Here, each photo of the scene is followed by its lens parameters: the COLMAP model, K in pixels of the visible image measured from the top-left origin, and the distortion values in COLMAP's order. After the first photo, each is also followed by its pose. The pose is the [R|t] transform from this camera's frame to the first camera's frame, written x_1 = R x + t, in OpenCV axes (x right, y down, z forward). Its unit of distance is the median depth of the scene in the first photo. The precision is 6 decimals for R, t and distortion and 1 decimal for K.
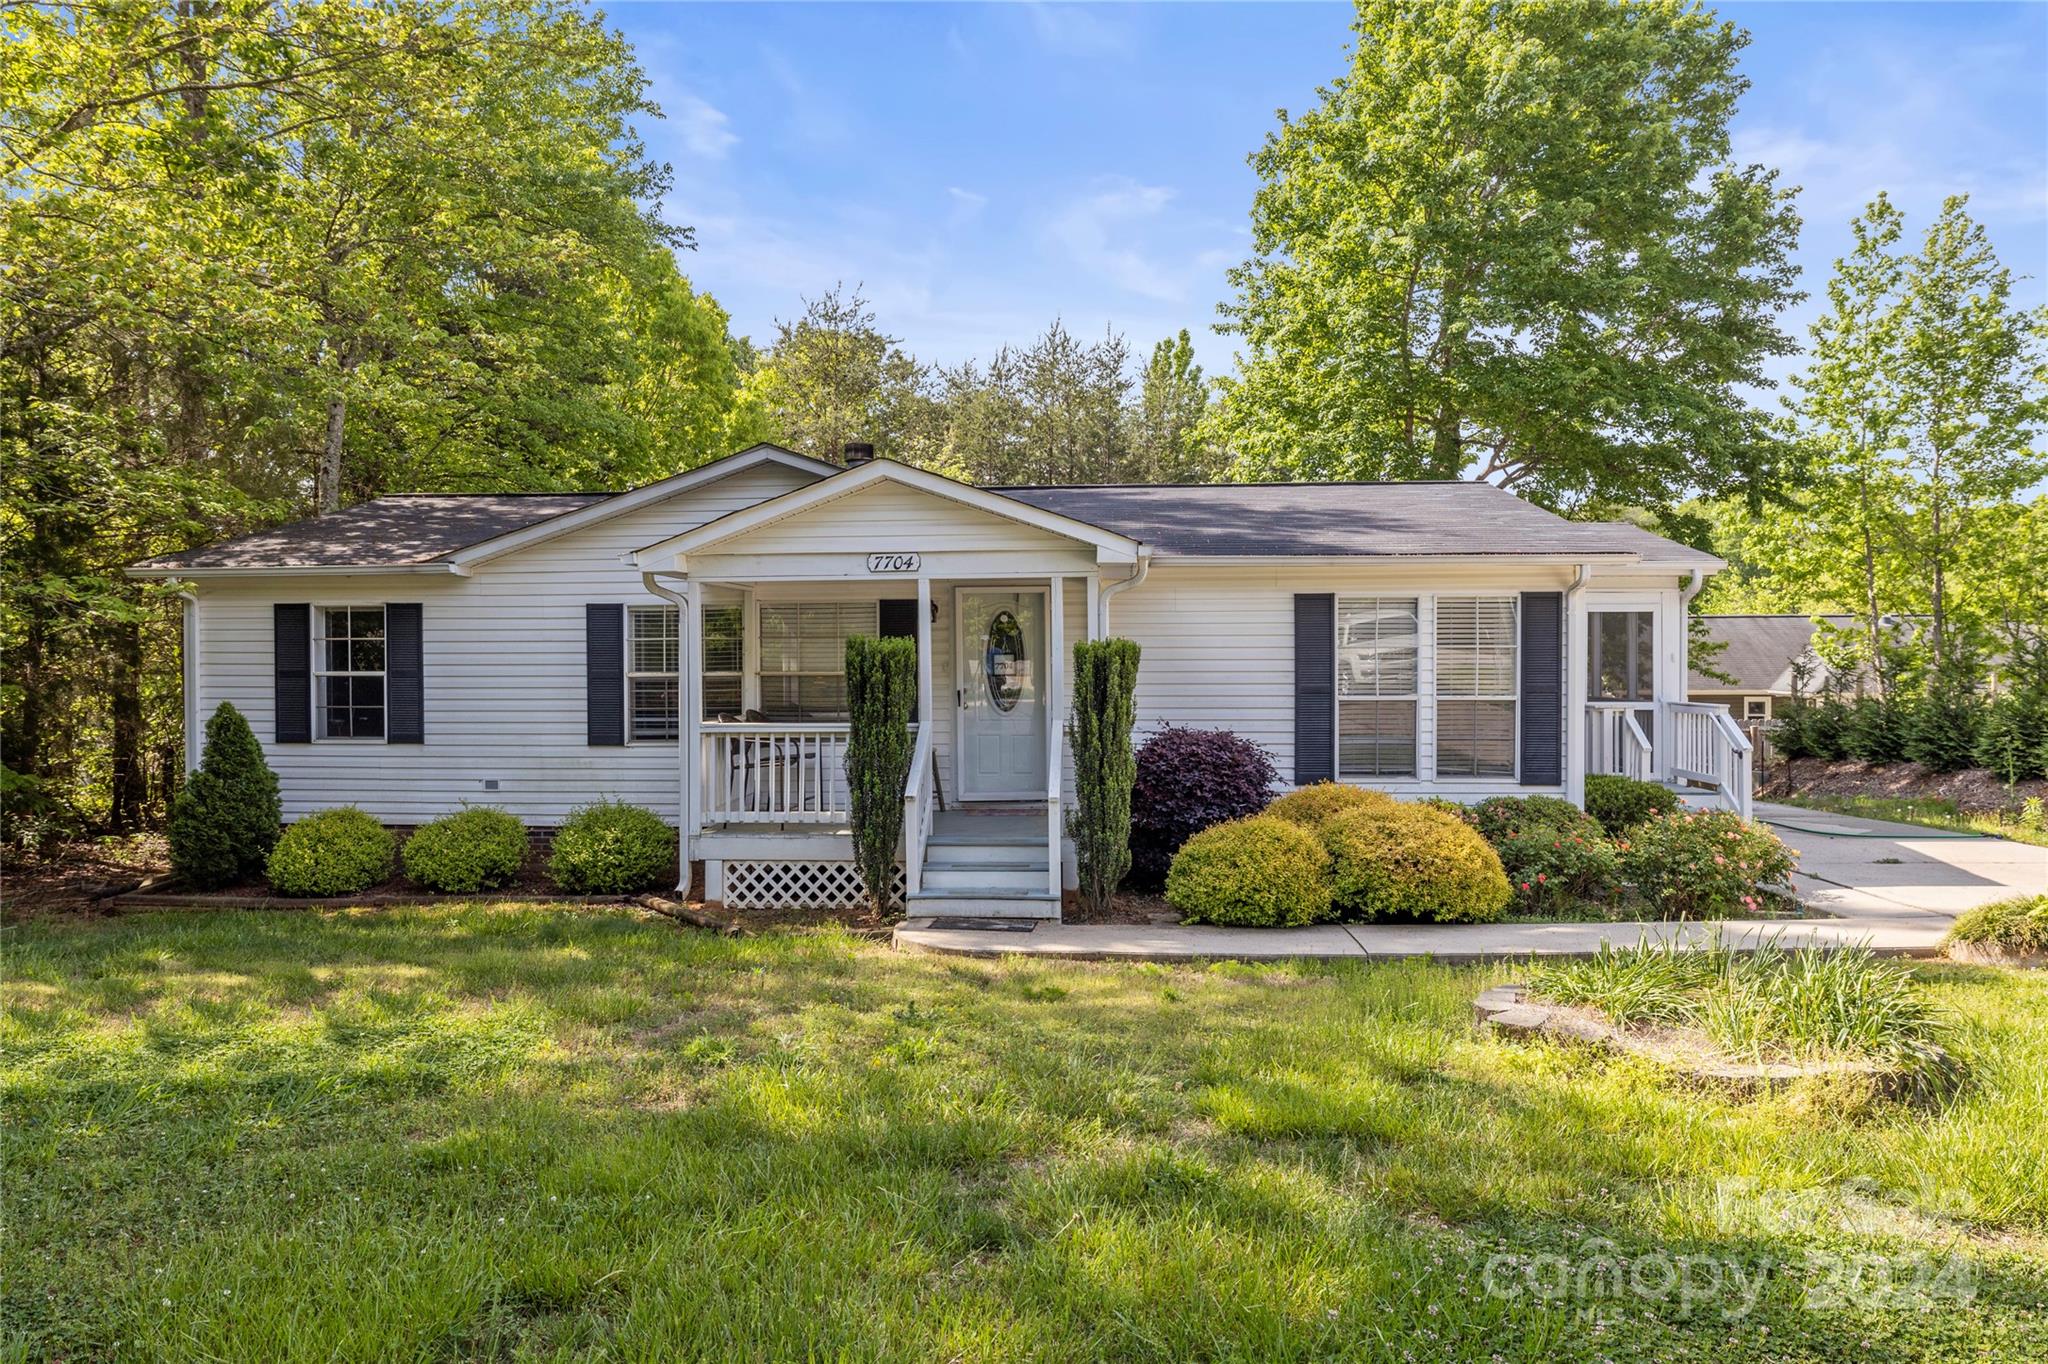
lens RADIAL K [[1328.6, 0, 1024.5], [0, 1328.6, 673.8], [0, 0, 1]] dist [0.000766, -0.000350]
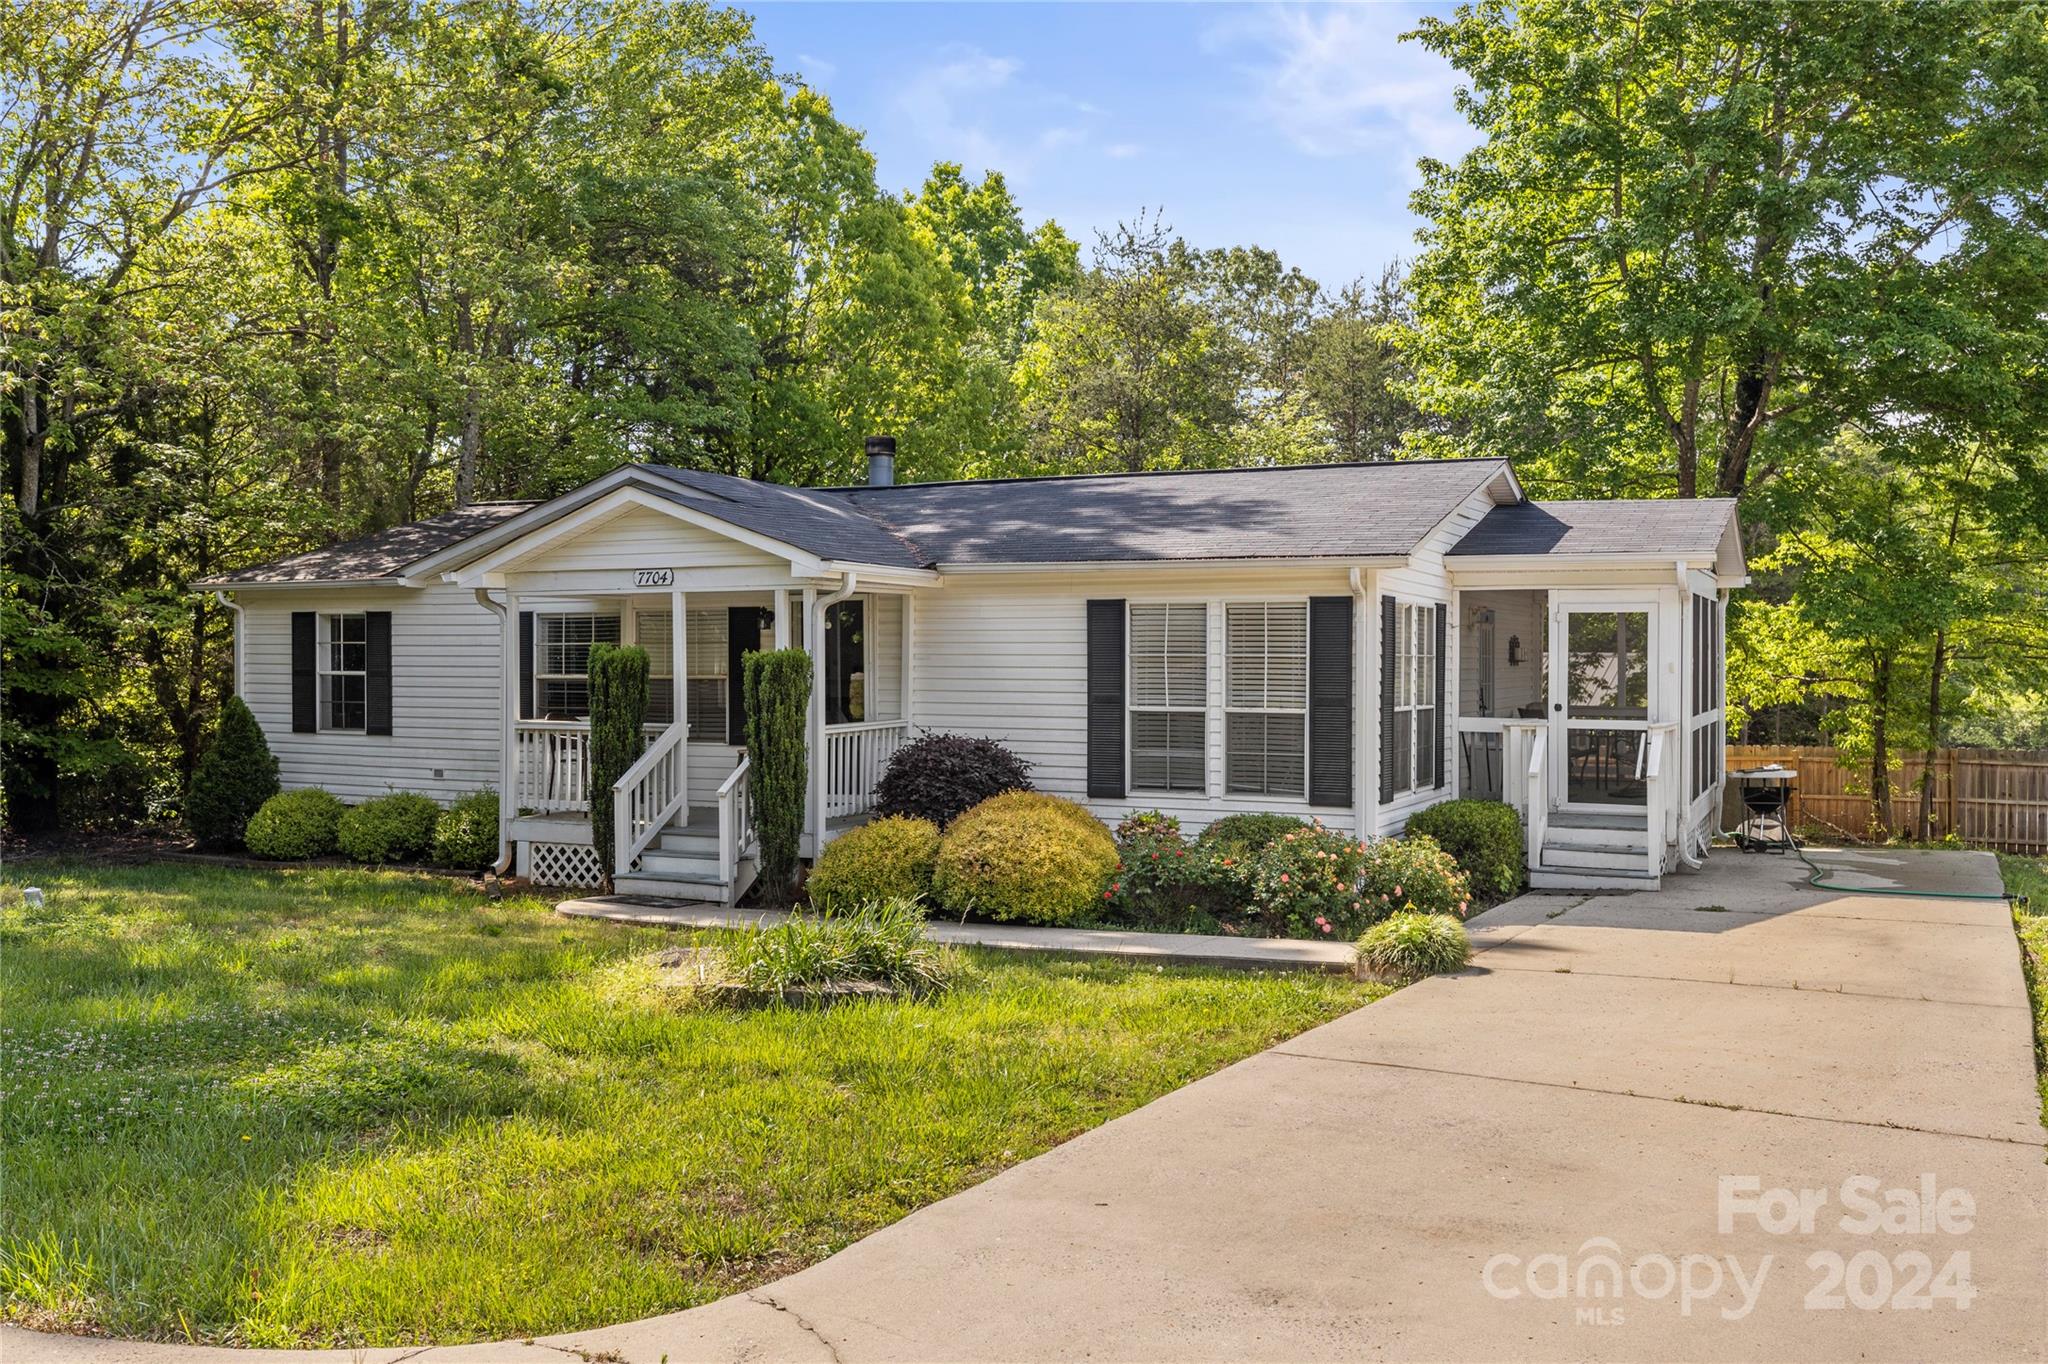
lens RADIAL K [[1792.5, 0, 1023.5], [0, 1792.5, 683.3], [0, 0, 1]] dist [-0.007643, -0.008429]
pose [[0.929681, 0.011283, -0.368194, 0.643125], [-0.009013, 0.999928, 0.007884, -0.009255], [0.368257, -0.004011, 0.929716, -0.232517]]
